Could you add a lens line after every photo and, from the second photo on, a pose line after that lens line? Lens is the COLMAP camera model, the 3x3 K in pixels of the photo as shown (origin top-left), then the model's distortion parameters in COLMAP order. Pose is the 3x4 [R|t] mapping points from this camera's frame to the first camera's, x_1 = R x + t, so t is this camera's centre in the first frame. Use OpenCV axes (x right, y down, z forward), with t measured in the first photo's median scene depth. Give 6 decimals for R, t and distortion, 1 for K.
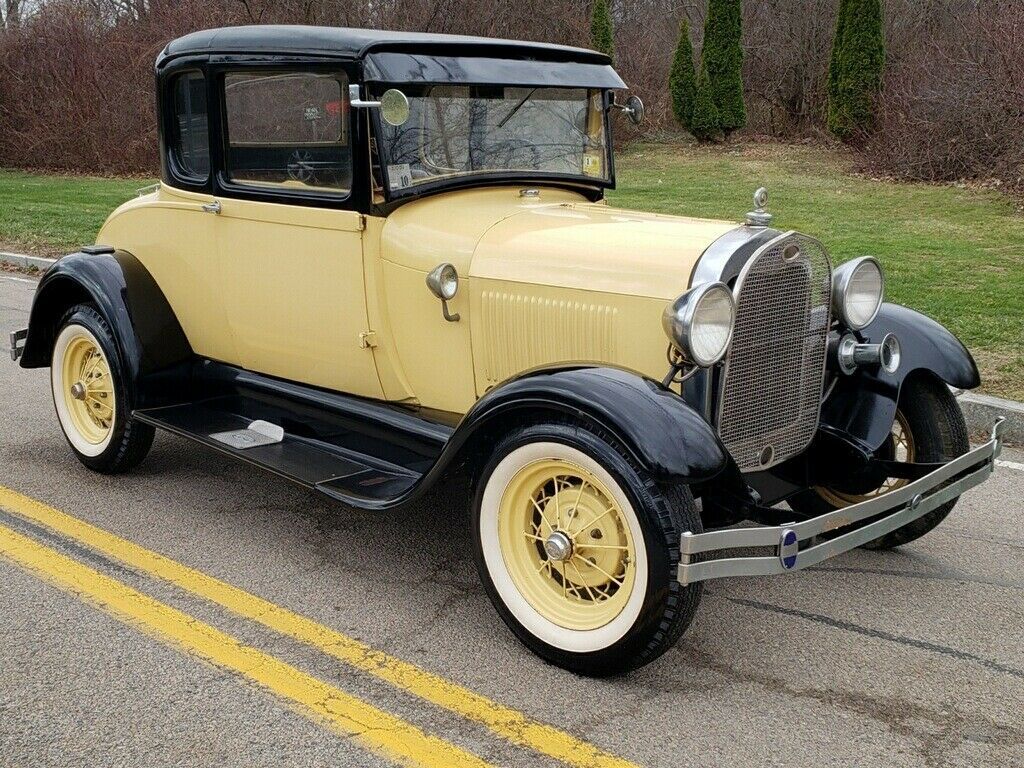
lens RADIAL K [[1256.9, 0, 512.2], [0, 1256.9, 364.6], [0, 0, 1]] dist [0.179786, -0.600123]
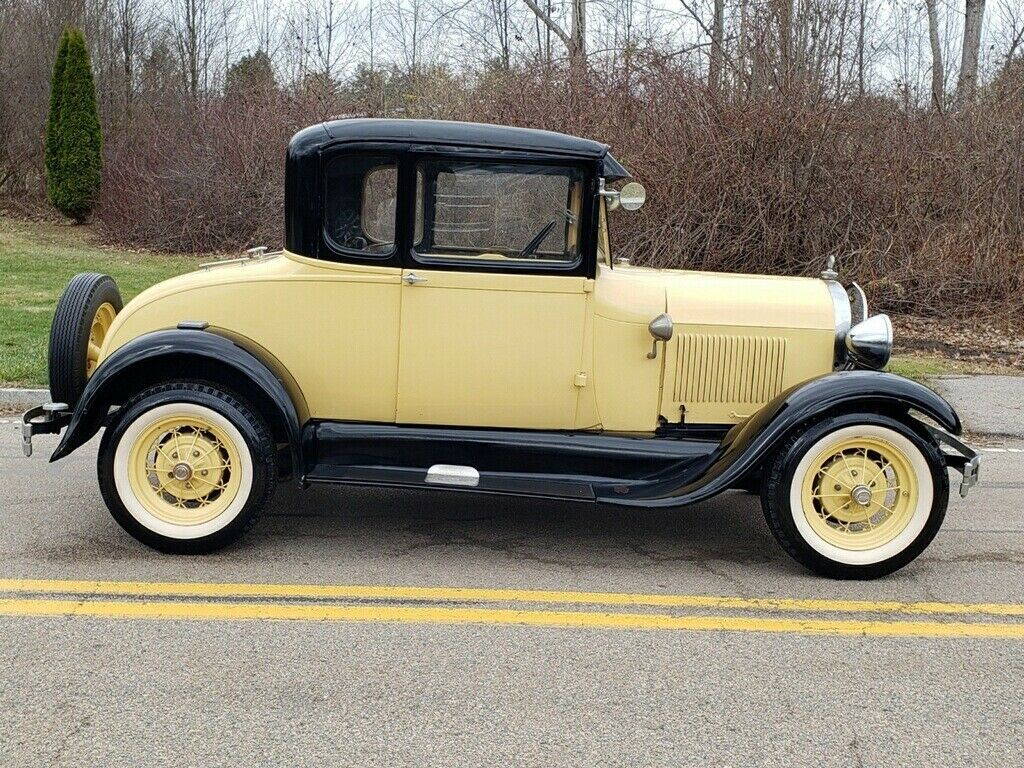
lens RADIAL K [[1241.1, 0, 500.9], [0, 1241.1, 378.6], [0, 0, 1]] dist [0.138739, -0.390674]
pose [[0.719493, -0.077400, 0.690173, -1.006793], [0.106851, 0.994275, 0.000114, -0.029836], [-0.686231, 0.073664, 0.723644, 0.170252]]
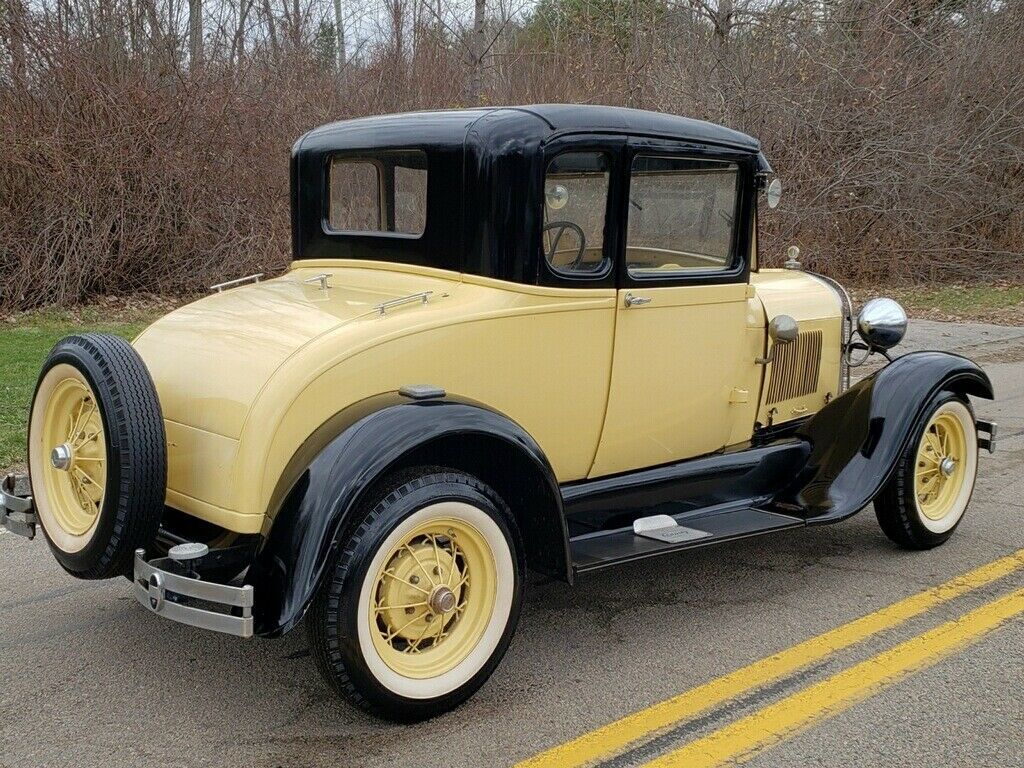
lens RADIAL K [[1221.7, 0, 510.7], [0, 1221.7, 347.9], [0, 0, 1]] dist [0.213545, -0.623283]
pose [[0.056904, -0.120578, 0.991072, -1.202484], [0.189521, 0.975935, 0.107855, -0.216815], [-0.980226, 0.181692, 0.078387, 1.094617]]
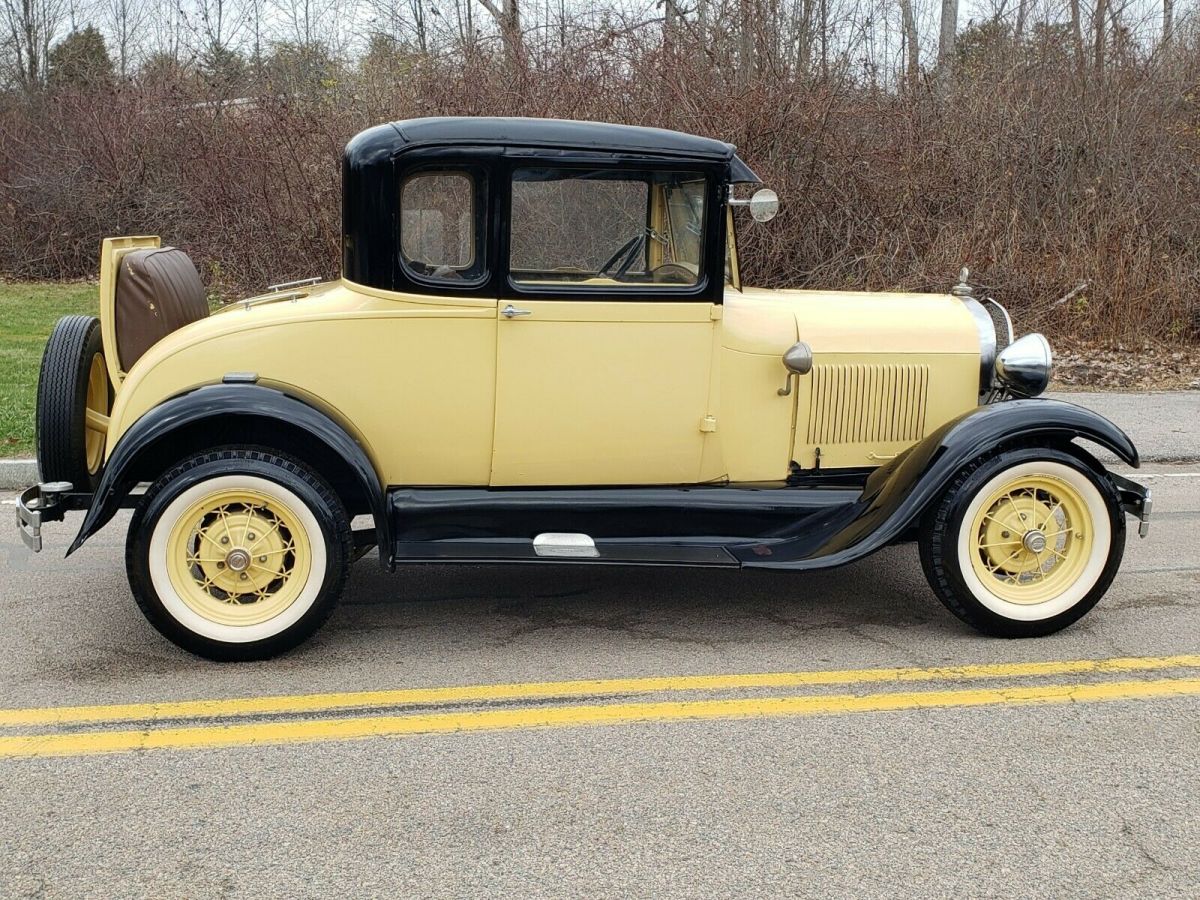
lens RADIAL K [[1440.6, 0, 600.0], [0, 1440.6, 450.0], [0, 0, 1]] dist [0.134015, -0.354753]
pose [[0.603598, -0.128245, 0.786907, -1.108926], [0.148420, 0.987800, 0.047139, -0.068469], [-0.783352, 0.088340, 0.615269, 0.332002]]
